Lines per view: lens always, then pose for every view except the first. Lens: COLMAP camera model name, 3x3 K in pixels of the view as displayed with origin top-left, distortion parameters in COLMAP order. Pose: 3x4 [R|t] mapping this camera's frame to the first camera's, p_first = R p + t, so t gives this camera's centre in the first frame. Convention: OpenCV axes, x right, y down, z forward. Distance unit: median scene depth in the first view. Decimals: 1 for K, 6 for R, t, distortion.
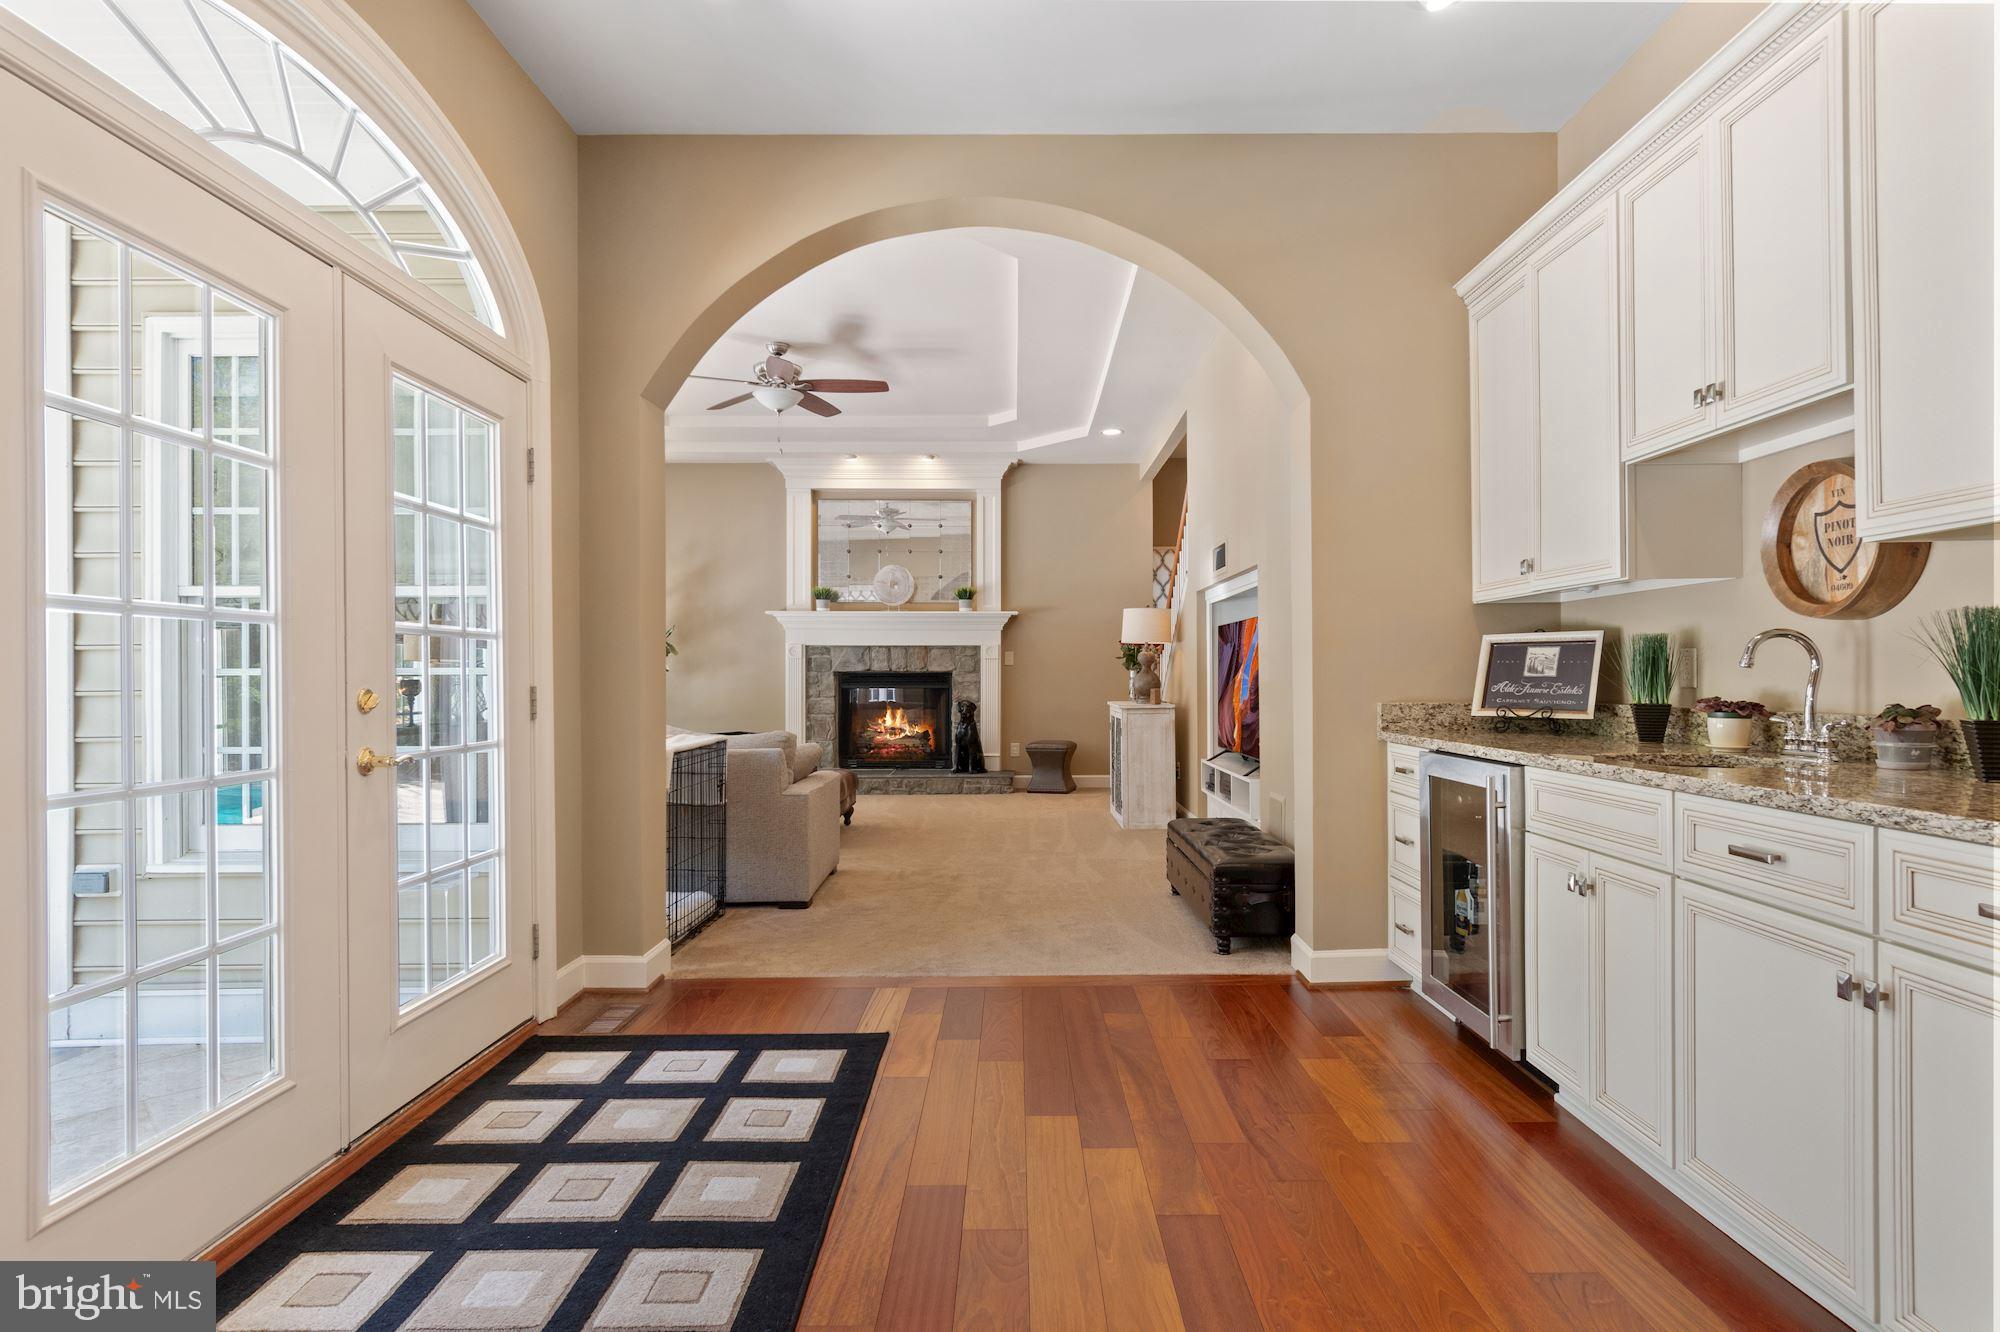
lens RADIAL K [[969.6, 0, 1009.6], [0, 969.6, 671.1], [0, 0, 1]] dist [0.003508, -0.004635]
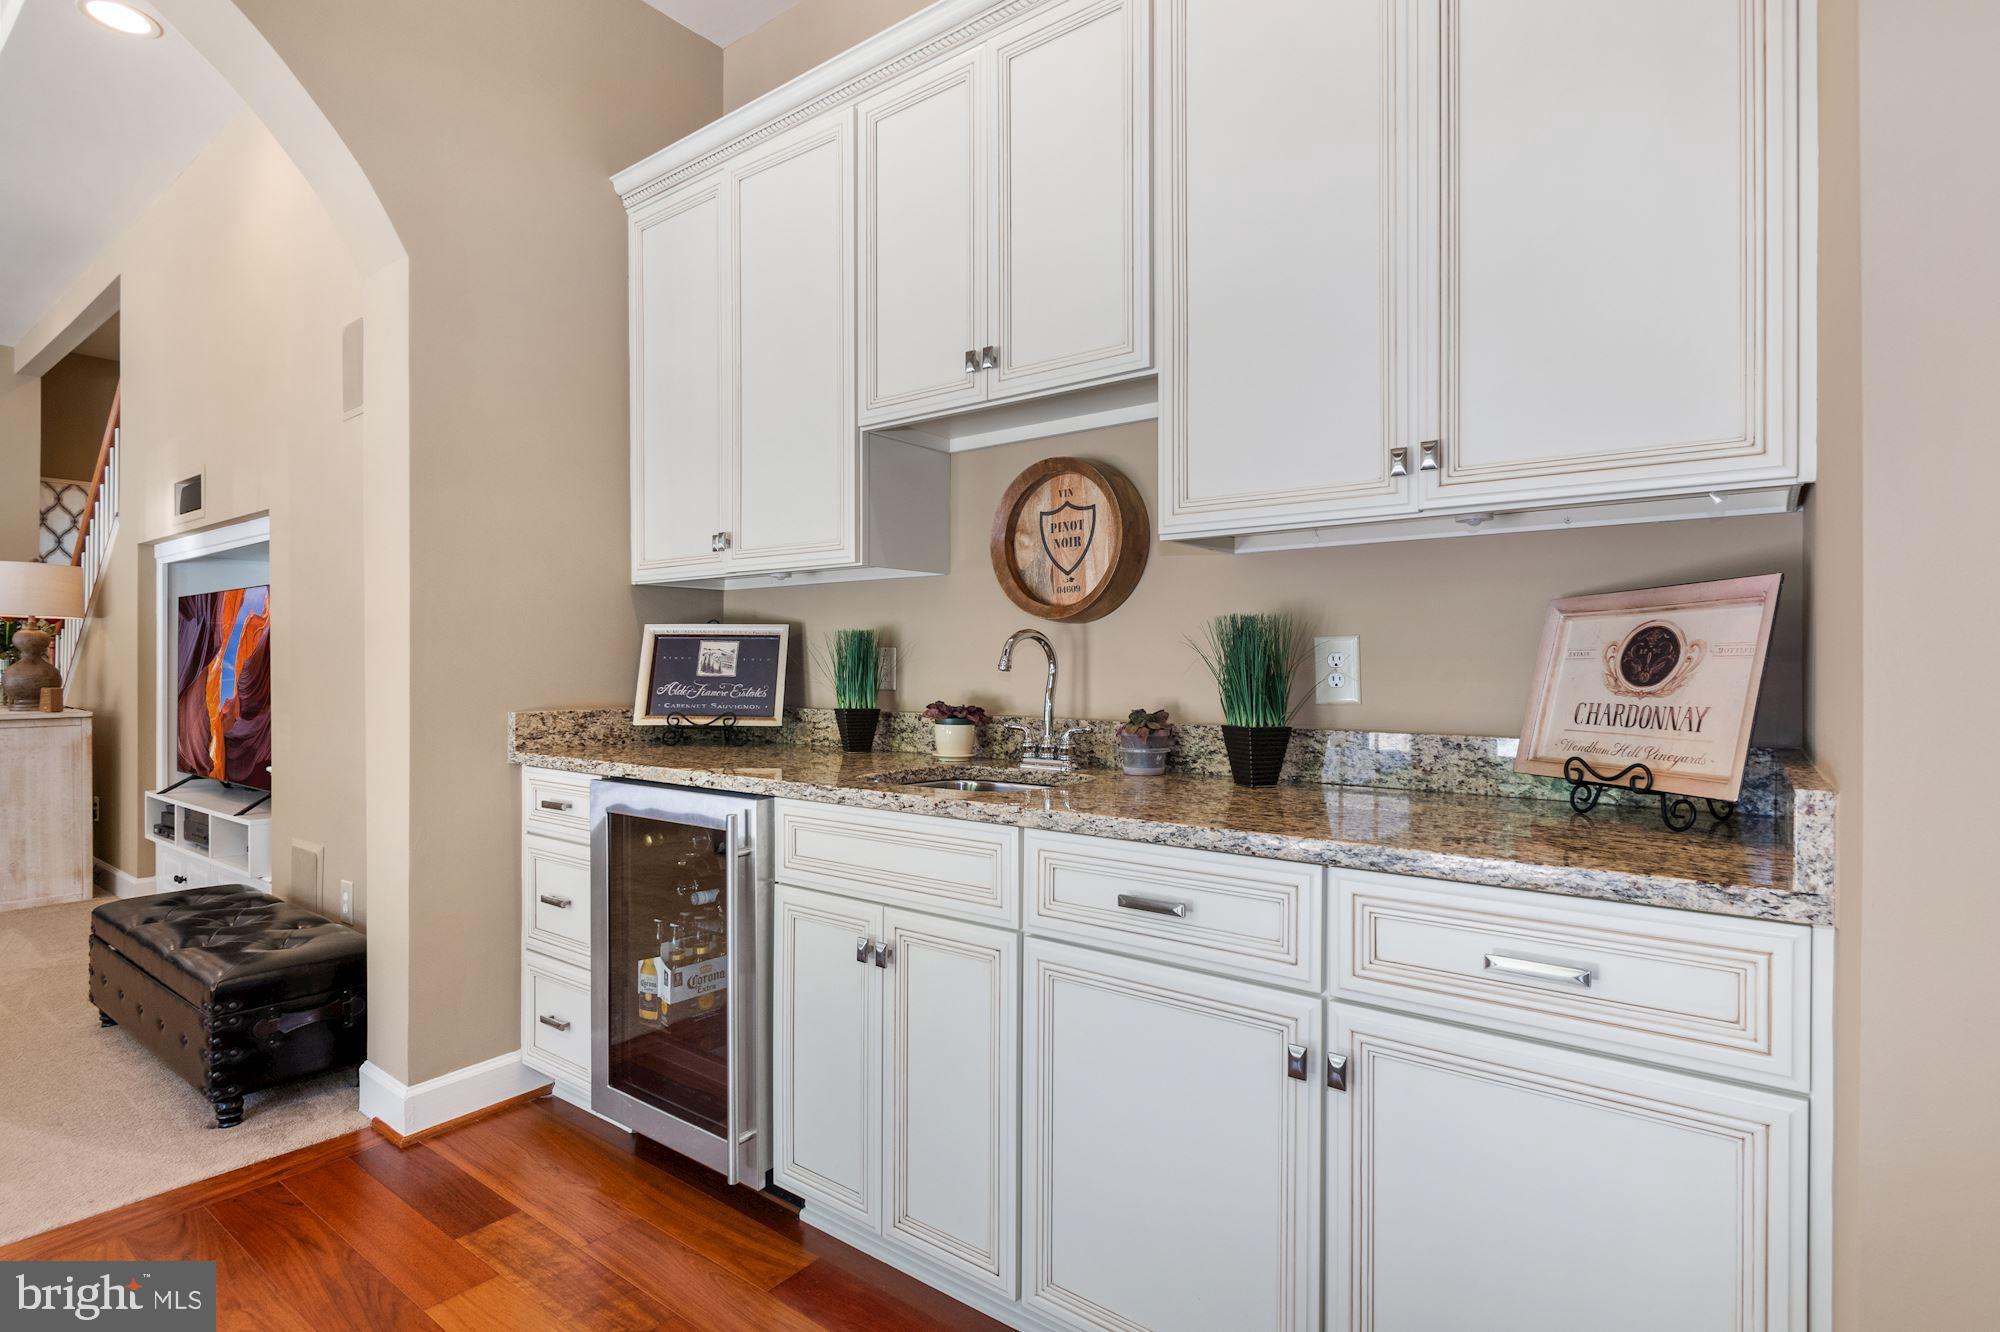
lens RADIAL K [[969.6, 0, 1009.6], [0, 969.6, 671.1], [0, 0, 1]] dist [0.003508, -0.004635]
pose [[0.591204, 0.005138, 0.806505, 0.020297], [-0.010991, 0.999938, 0.001687, -0.003231], [-0.806447, -0.009862, 0.591224, 0.304646]]
